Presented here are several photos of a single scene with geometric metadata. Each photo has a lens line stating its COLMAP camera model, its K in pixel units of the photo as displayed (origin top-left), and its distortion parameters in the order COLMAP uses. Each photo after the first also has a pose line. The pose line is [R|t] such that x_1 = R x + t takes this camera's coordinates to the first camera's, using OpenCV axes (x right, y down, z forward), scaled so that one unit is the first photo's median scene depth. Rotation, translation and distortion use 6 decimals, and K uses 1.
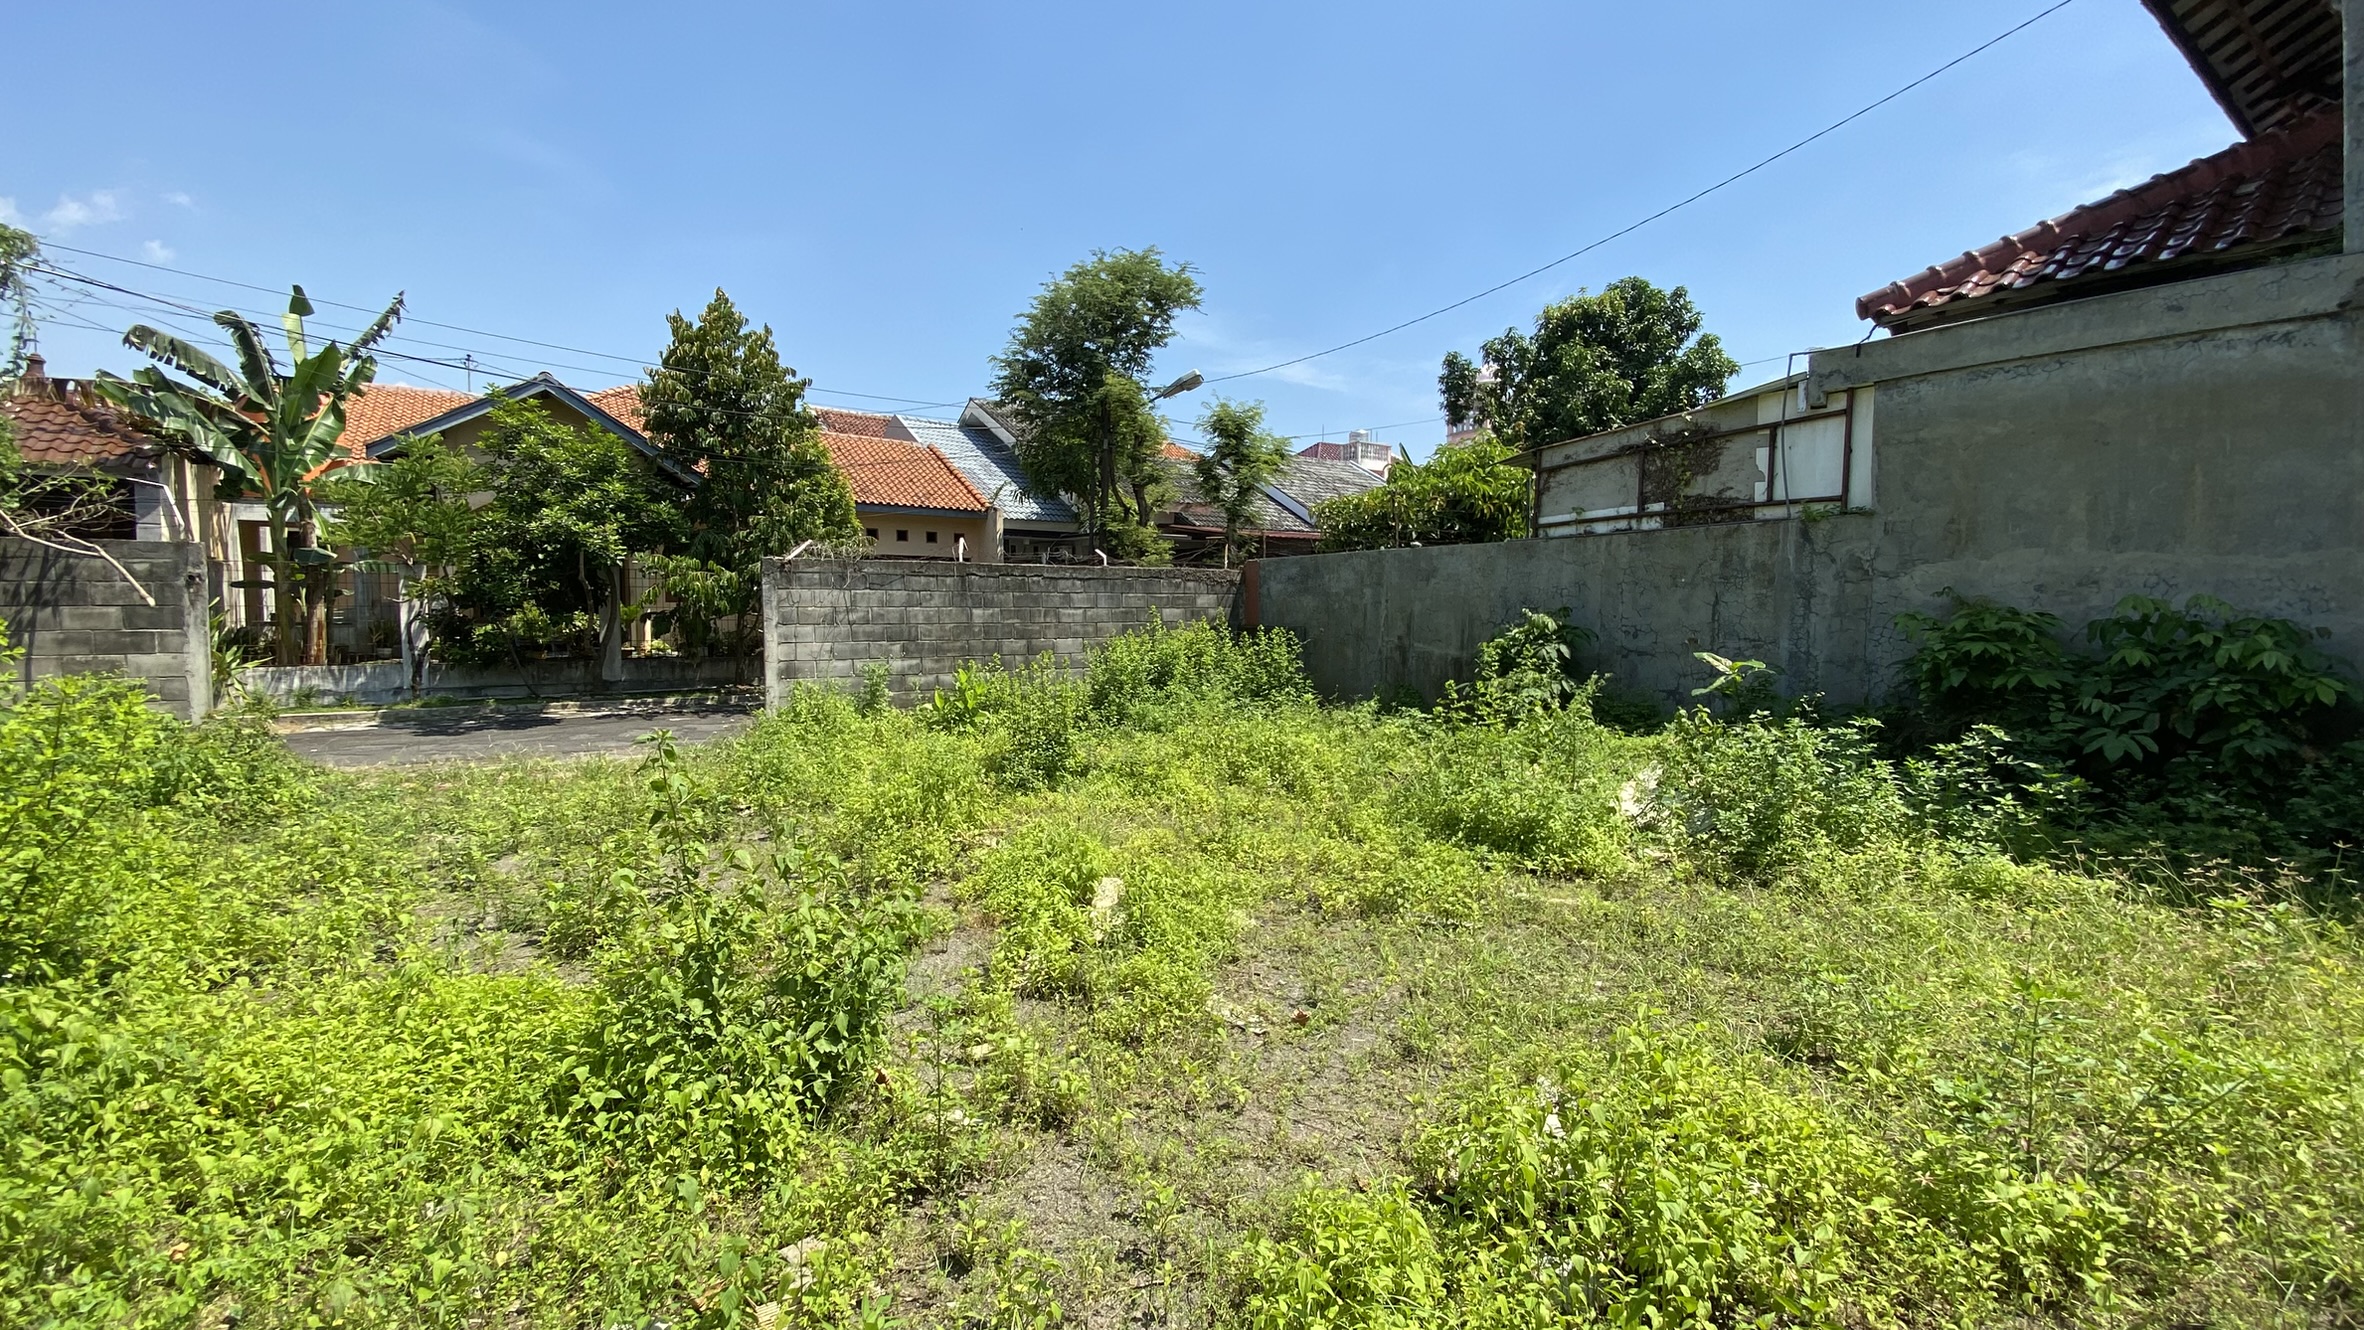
lens RADIAL K [[952.1, 0, 1219.2], [0, 952.1, 664.8], [0, 0, 1]] dist [0.000578, -0.018860]
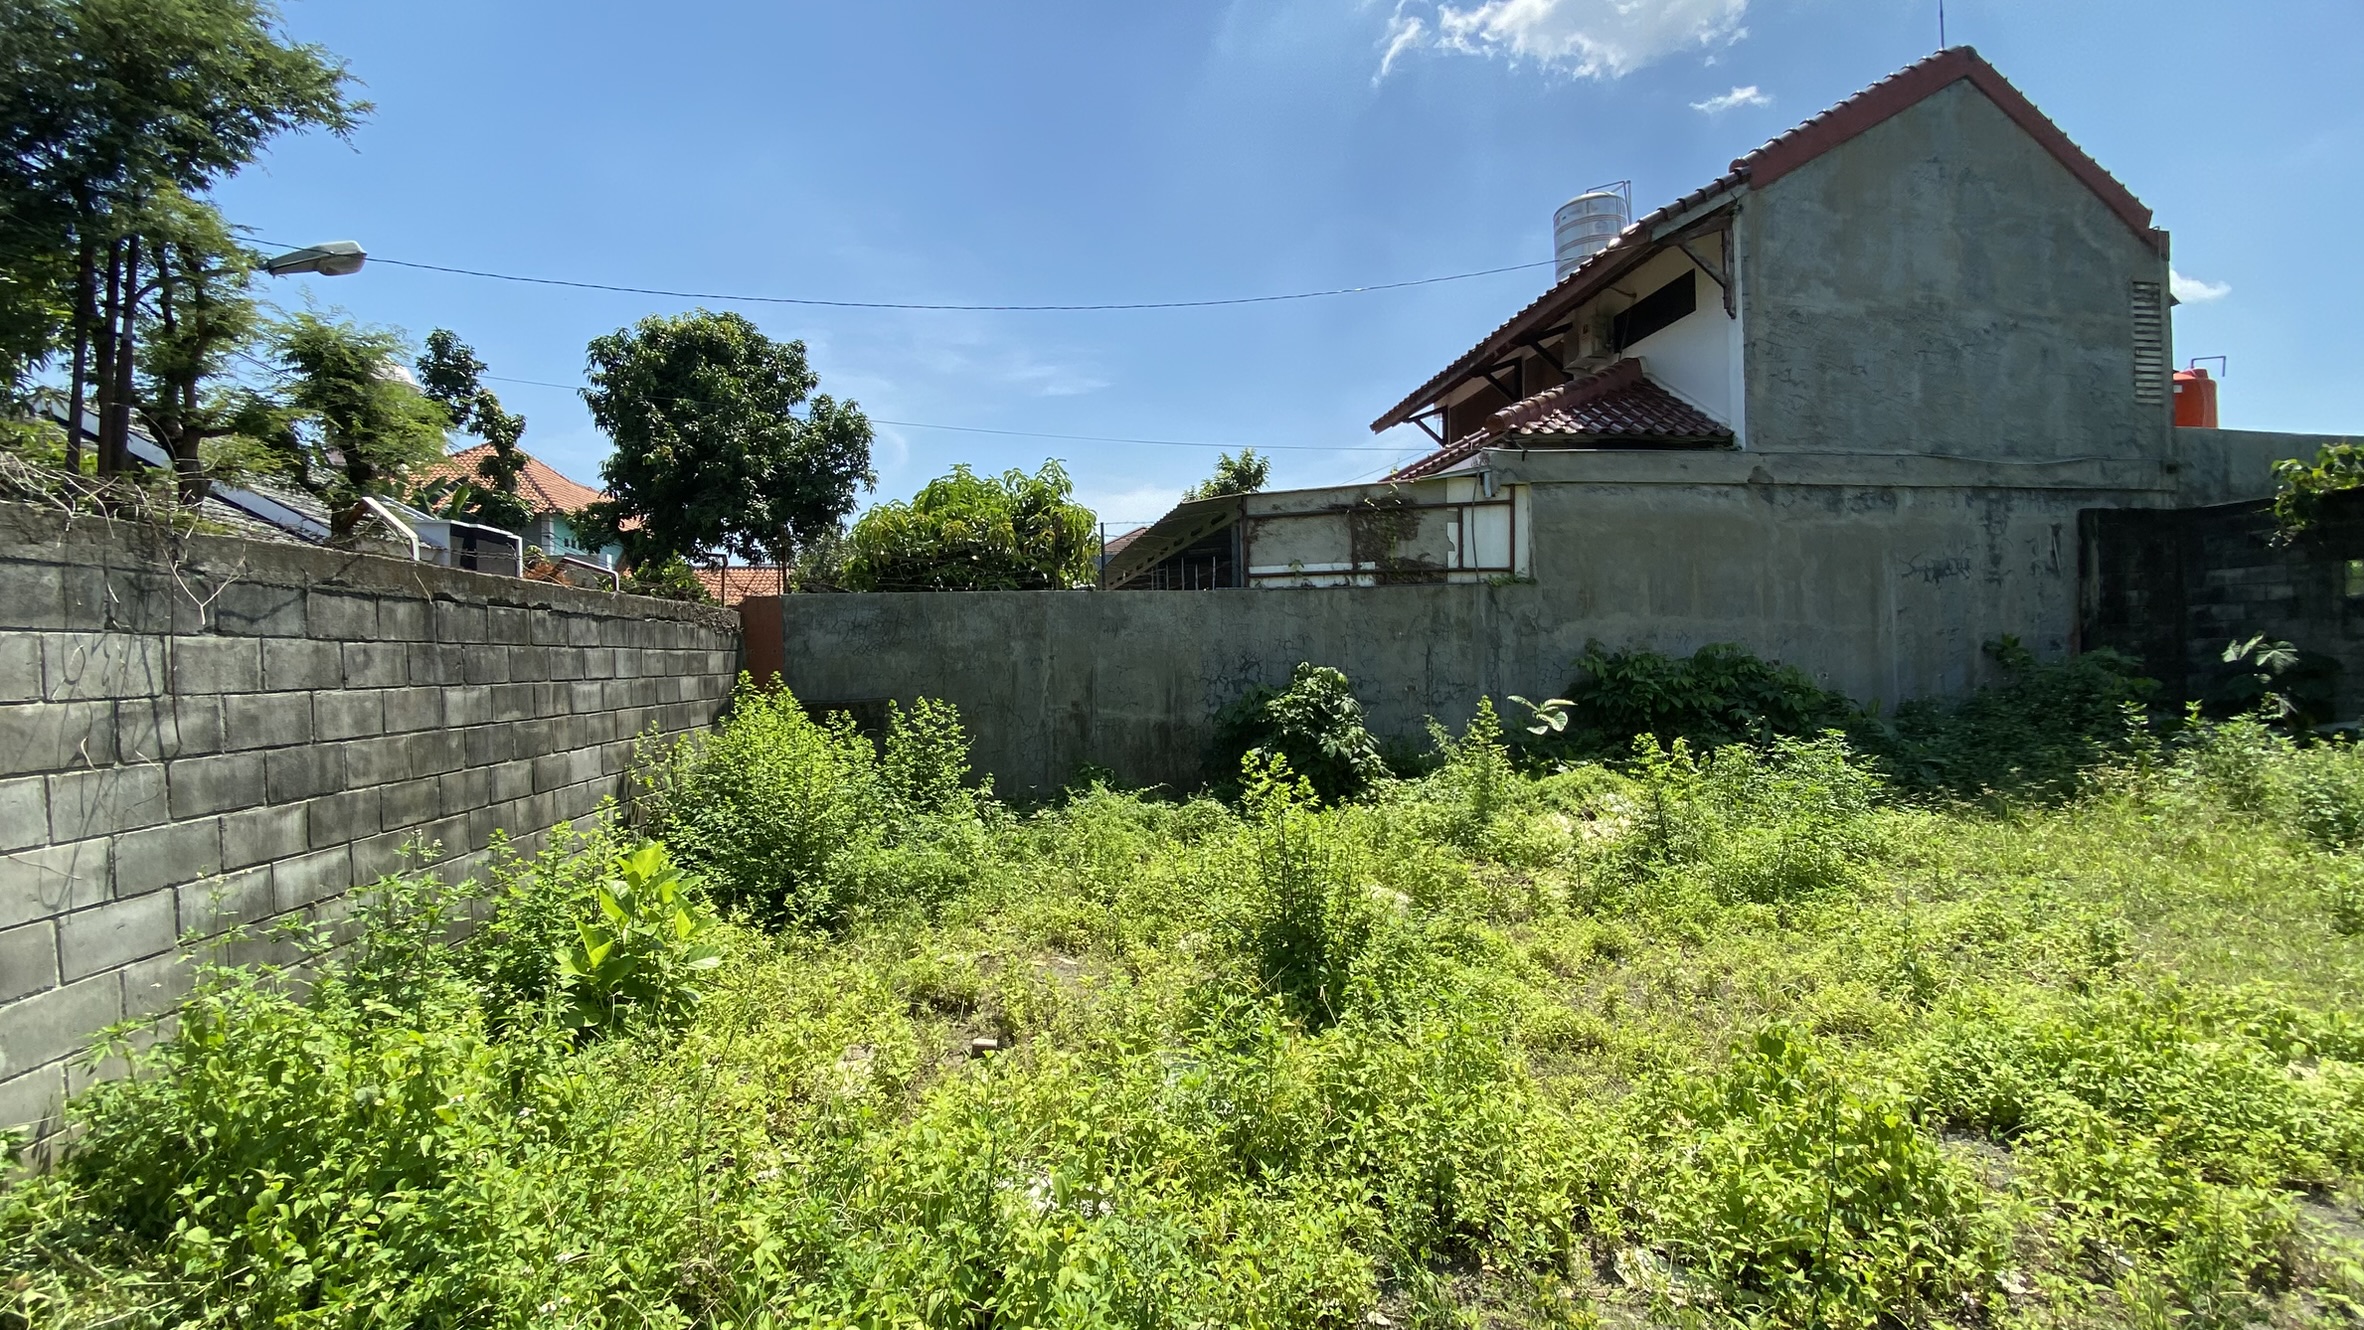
lens RADIAL K [[943.0, 0, 1159.7], [0, 943.0, 659.2], [0, 0, 1]] dist [0.024879, -0.019040]
pose [[0.460319, -0.009612, 0.887702, -0.539023], [0.076697, 0.996633, -0.028980, -0.044766], [-0.884434, 0.081424, 0.459506, 0.669686]]
